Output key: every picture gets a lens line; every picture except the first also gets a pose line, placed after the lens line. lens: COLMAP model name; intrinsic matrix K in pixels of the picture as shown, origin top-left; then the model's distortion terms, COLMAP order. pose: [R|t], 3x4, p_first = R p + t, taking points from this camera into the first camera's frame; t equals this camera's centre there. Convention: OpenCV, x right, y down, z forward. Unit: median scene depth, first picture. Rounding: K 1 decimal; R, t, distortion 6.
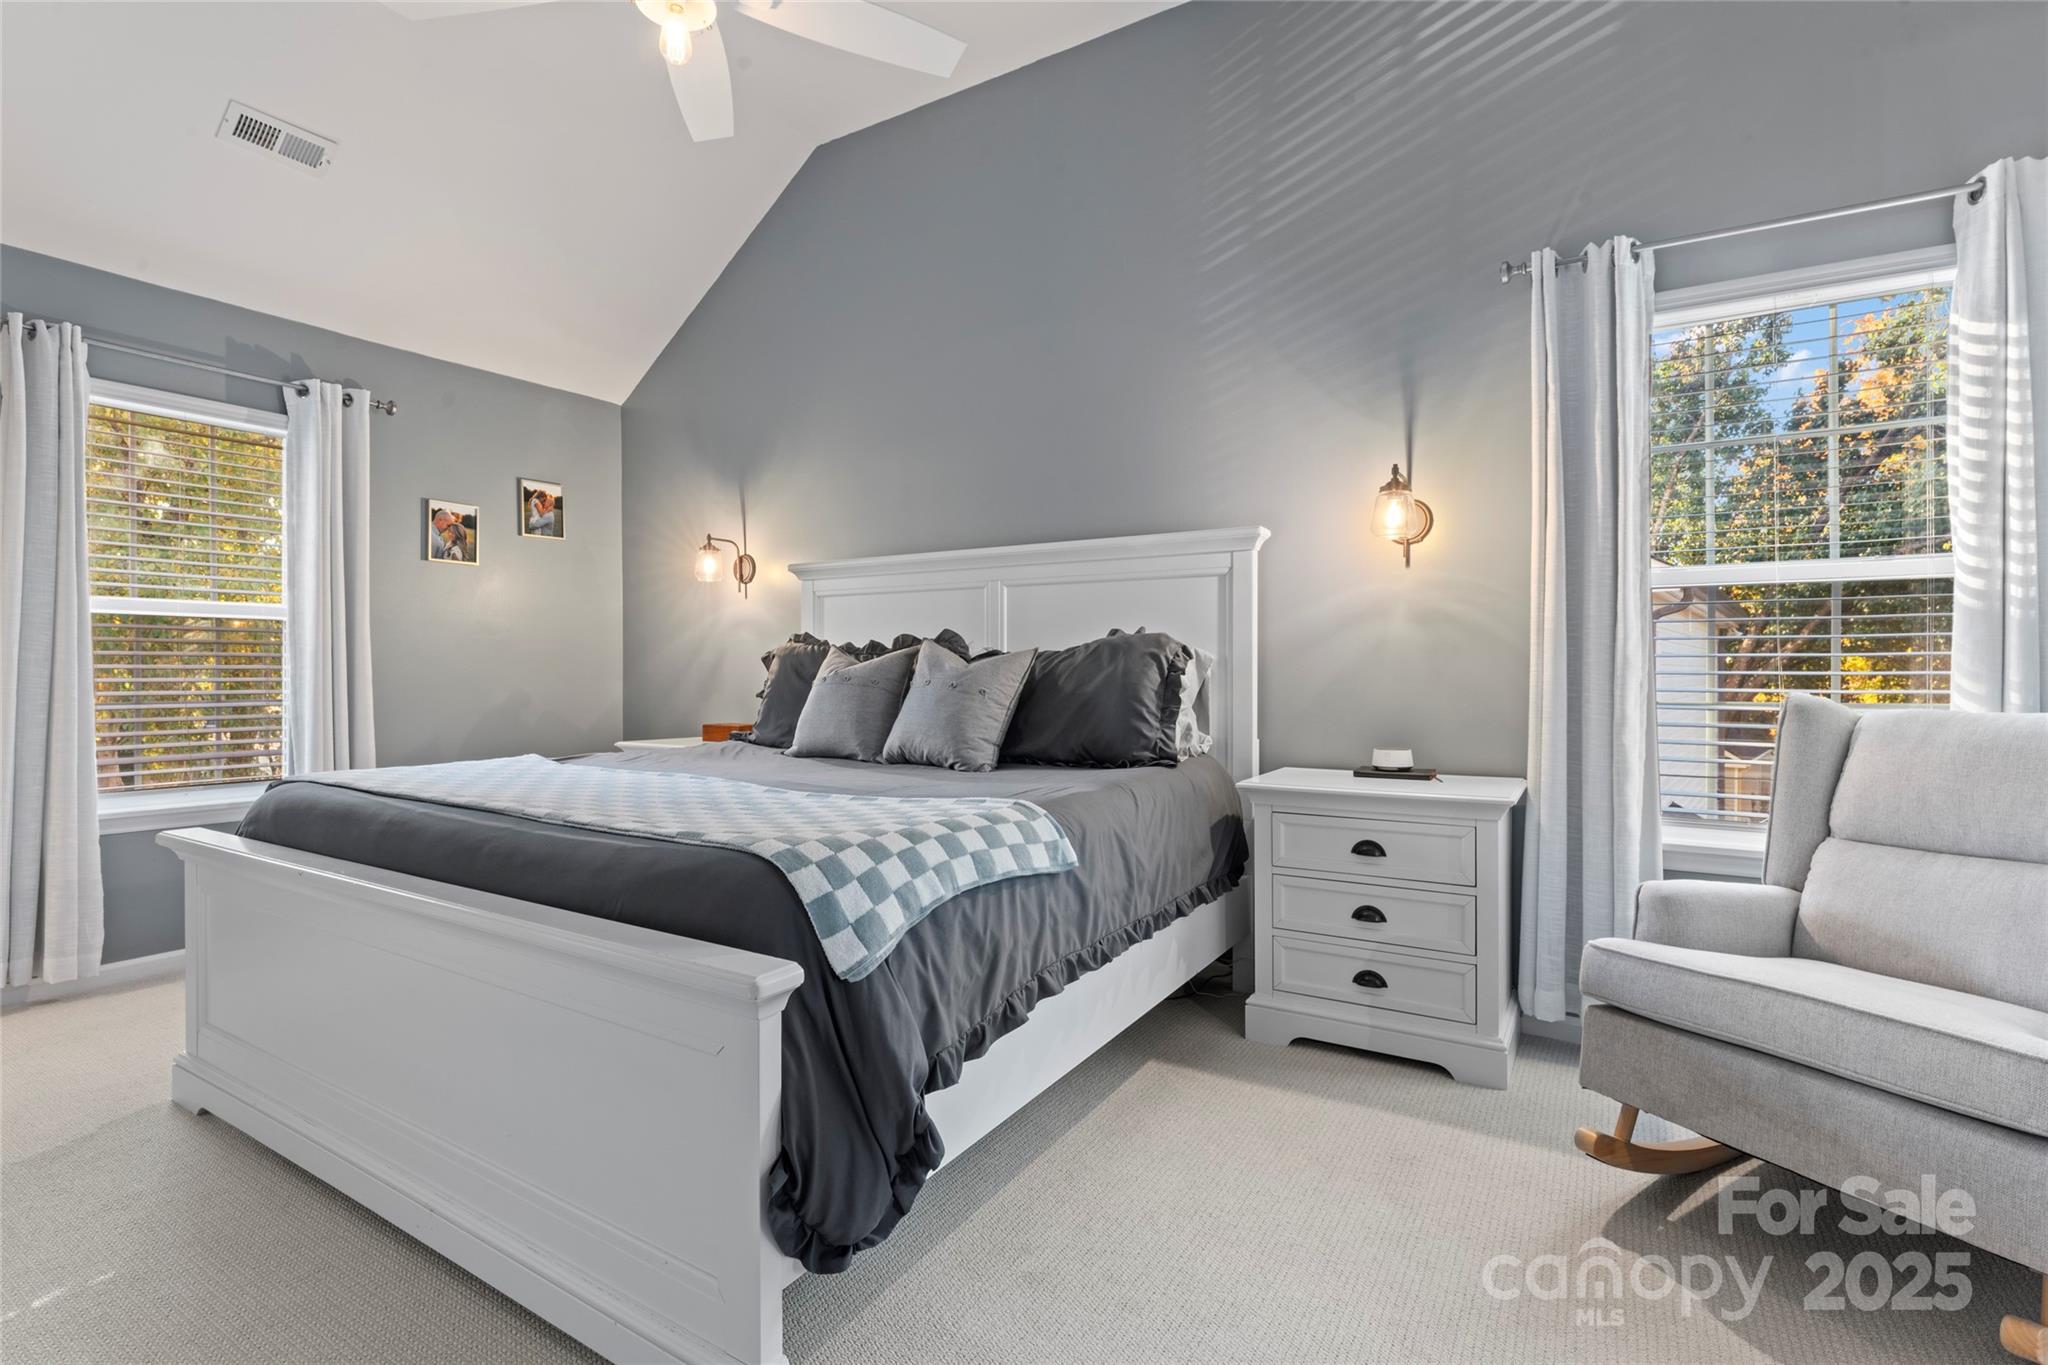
lens RADIAL K [[926.0, 0, 1028.6], [0, 926.0, 699.5], [0, 0, 1]] dist [-0.014480, 0.000302]
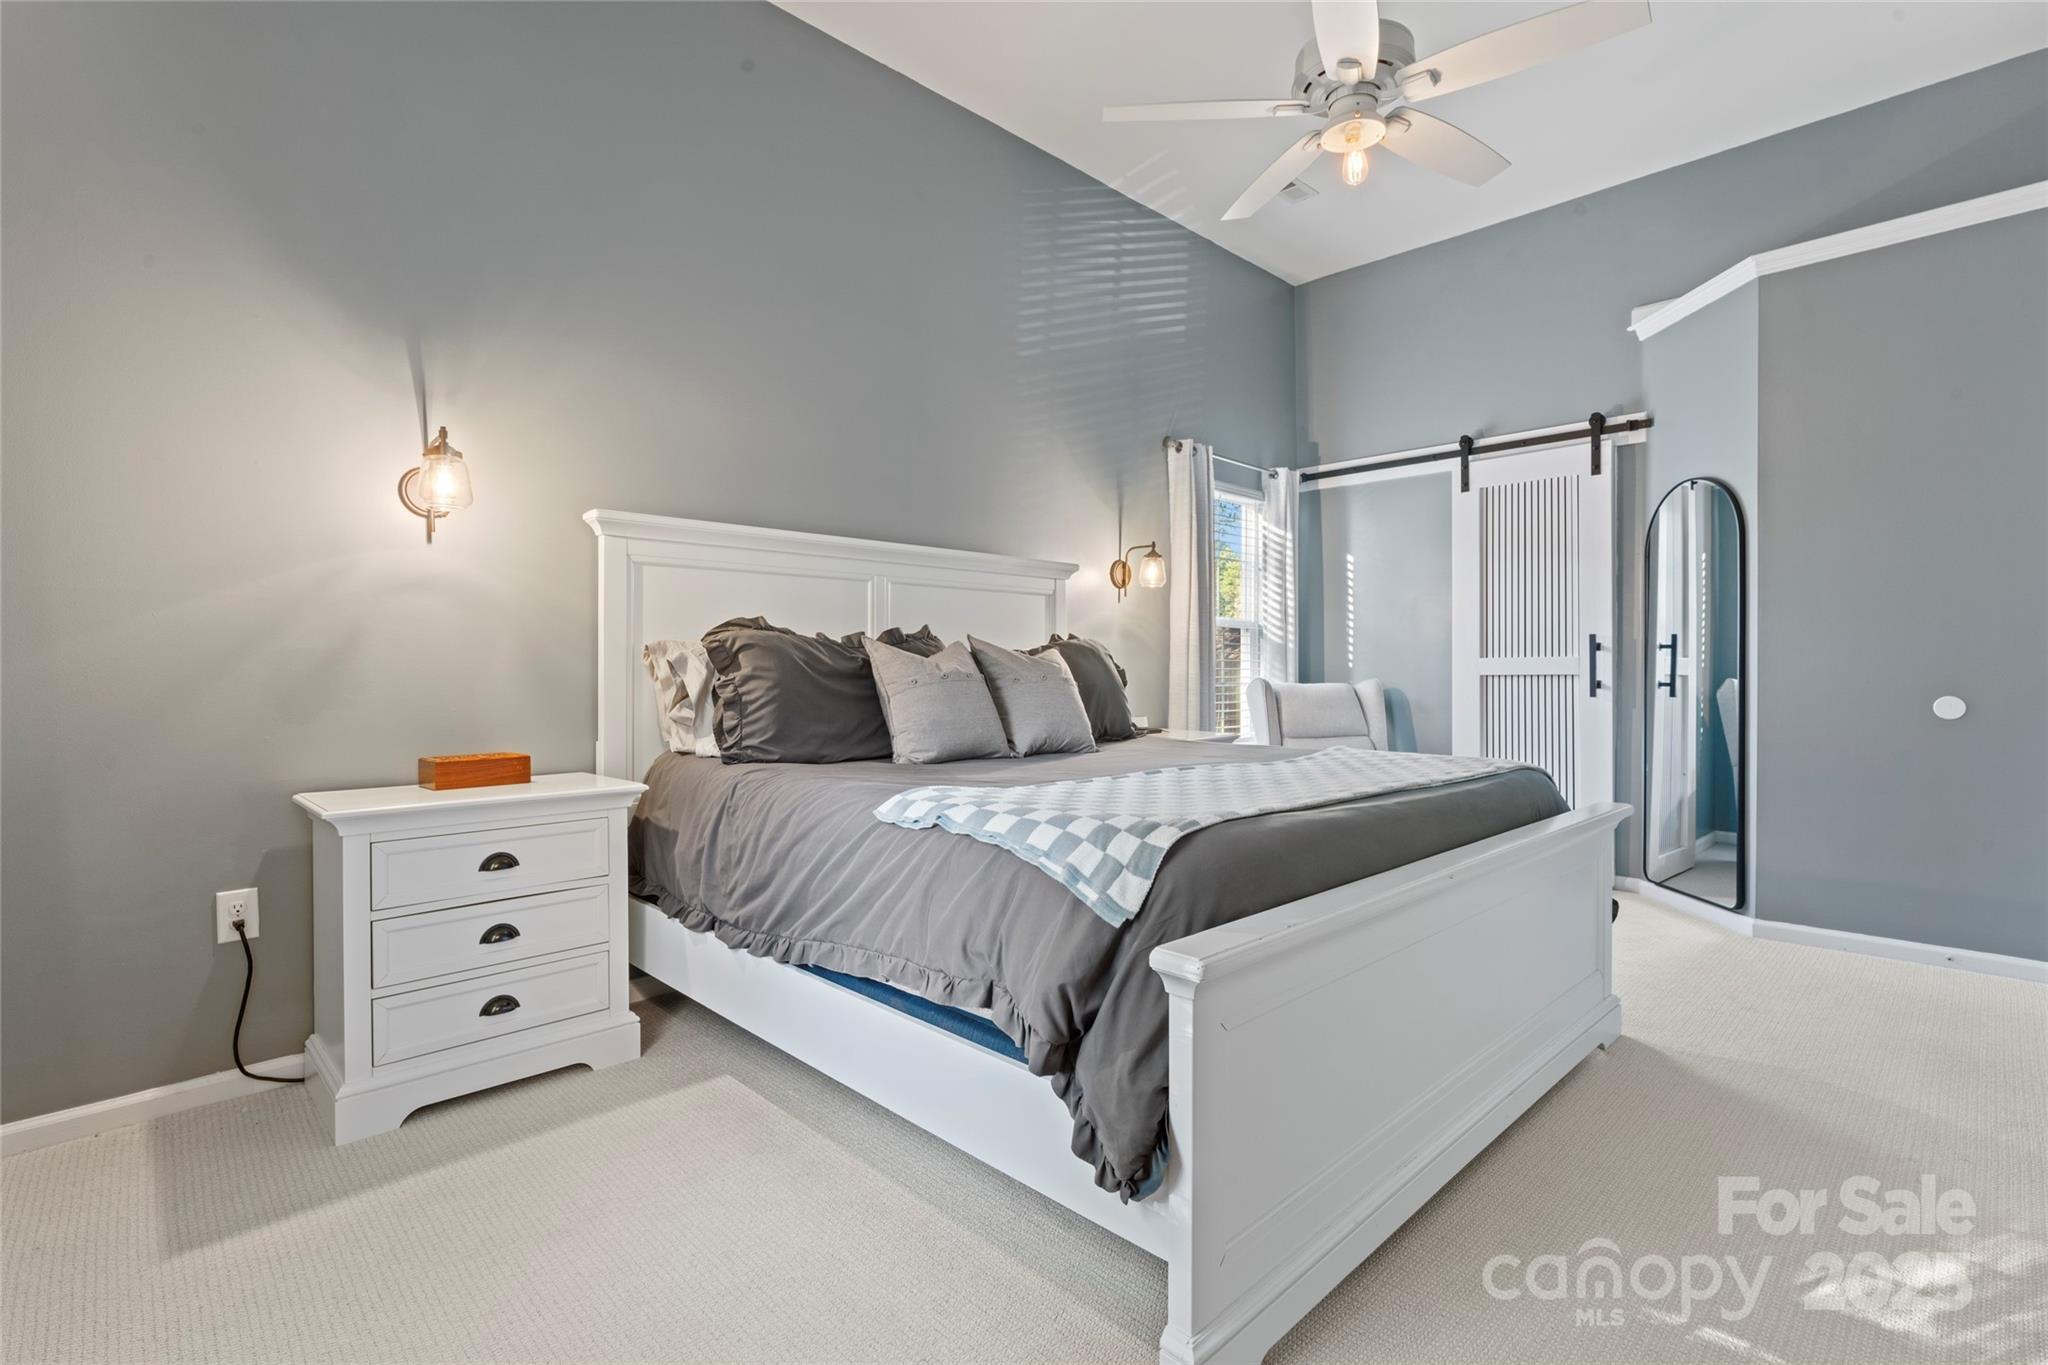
lens RADIAL K [[950.2, 0, 1020.0], [0, 950.2, 672.0], [0, 0, 1]] dist [0.000062, 0.000445]
pose [[0.250480, -0.004090, 0.968113, -1.148145], [0.029141, 0.999570, -0.003317, -0.022274], [-0.967683, 0.029043, 0.250492, 0.720936]]
